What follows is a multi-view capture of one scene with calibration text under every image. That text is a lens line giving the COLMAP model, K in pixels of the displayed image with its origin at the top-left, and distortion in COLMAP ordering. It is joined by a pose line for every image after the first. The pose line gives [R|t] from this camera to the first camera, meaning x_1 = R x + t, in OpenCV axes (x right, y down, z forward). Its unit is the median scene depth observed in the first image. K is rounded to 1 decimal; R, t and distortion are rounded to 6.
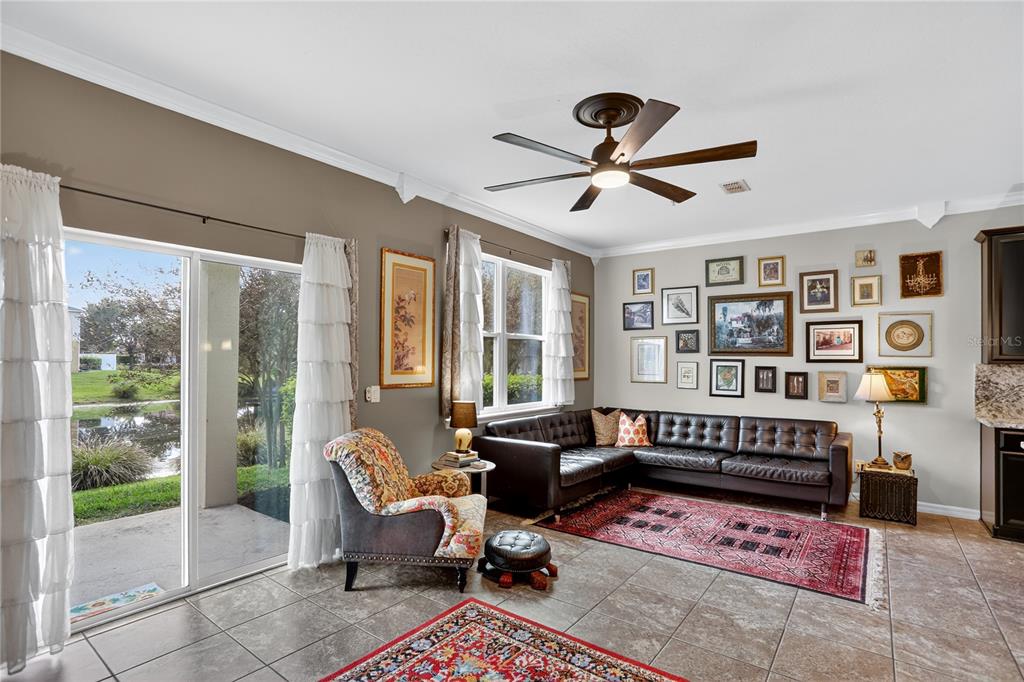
lens RADIAL K [[500.6, 0, 509.6], [0, 500.6, 359.9], [0, 0, 1]] dist [-0.055624, 0.025068]
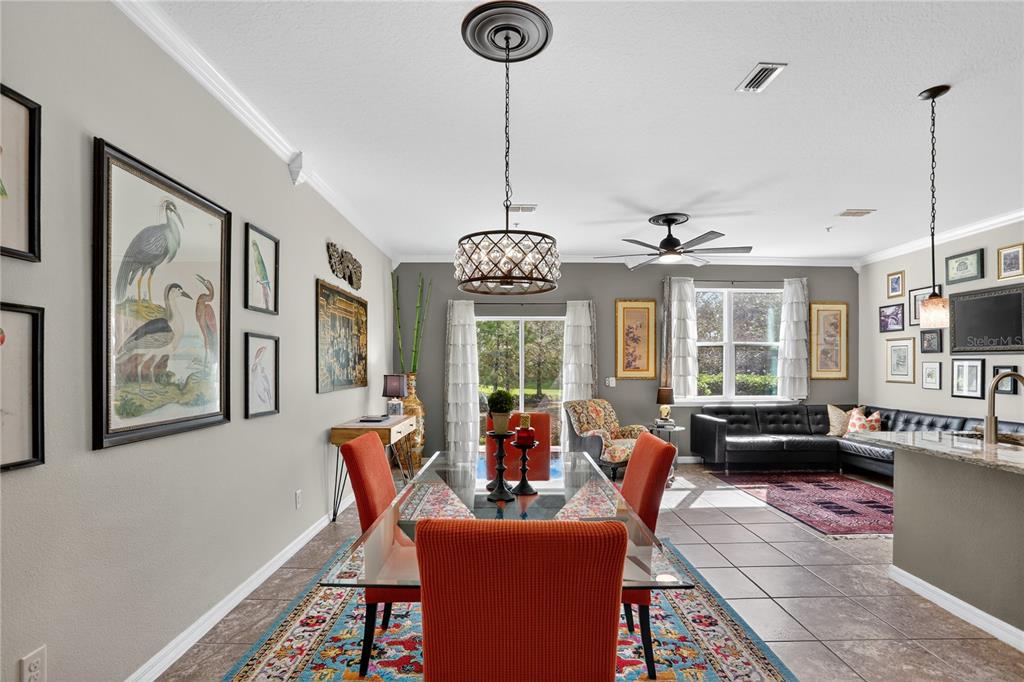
lens RADIAL K [[501.2, 0, 513.6], [0, 501.2, 370.6], [0, 0, 1]] dist [-0.064717, 0.027603]
pose [[0.615756, -0.001096, -0.787936, 0.695265], [0.006868, 0.999969, 0.003976, 0.013546], [0.787907, -0.007860, 0.615745, -0.294026]]
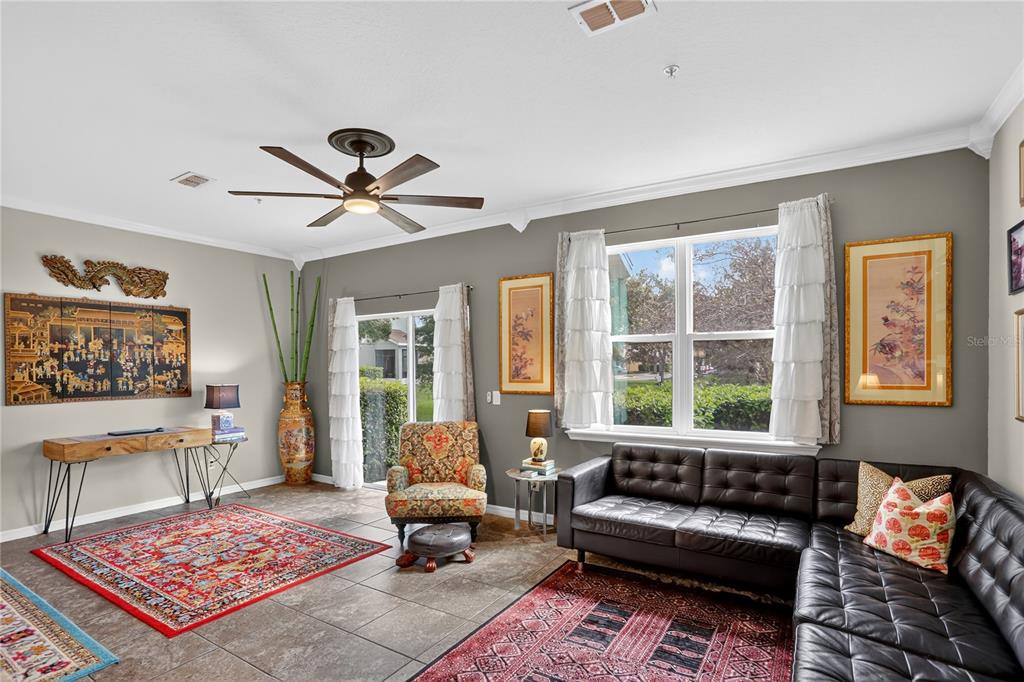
lens RADIAL K [[509.4, 0, 509.5], [0, 509.4, 373.1], [0, 0, 1]] dist [-0.053128, 0.026852]
pose [[0.104370, 0.003126, -0.994534, 0.741751], [0.008061, 0.999960, 0.003989, 0.001524], [0.994506, -0.008433, 0.104341, 0.668234]]
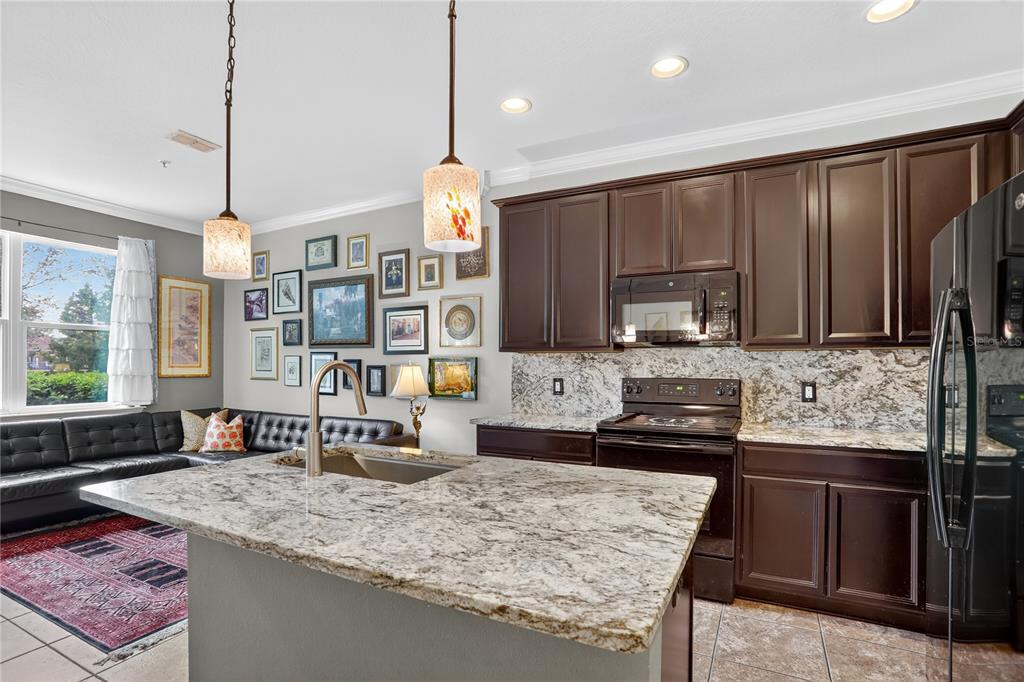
lens RADIAL K [[499.3, 0, 508.5], [0, 499.3, 367.4], [0, 0, 1]] dist [-0.109920, 0.055403]
pose [[0.985652, -0.005552, 0.168698, 0.674766], [0.004384, 0.999964, 0.007294, 0.023181], [-0.168732, -0.006450, 0.985641, 0.087117]]
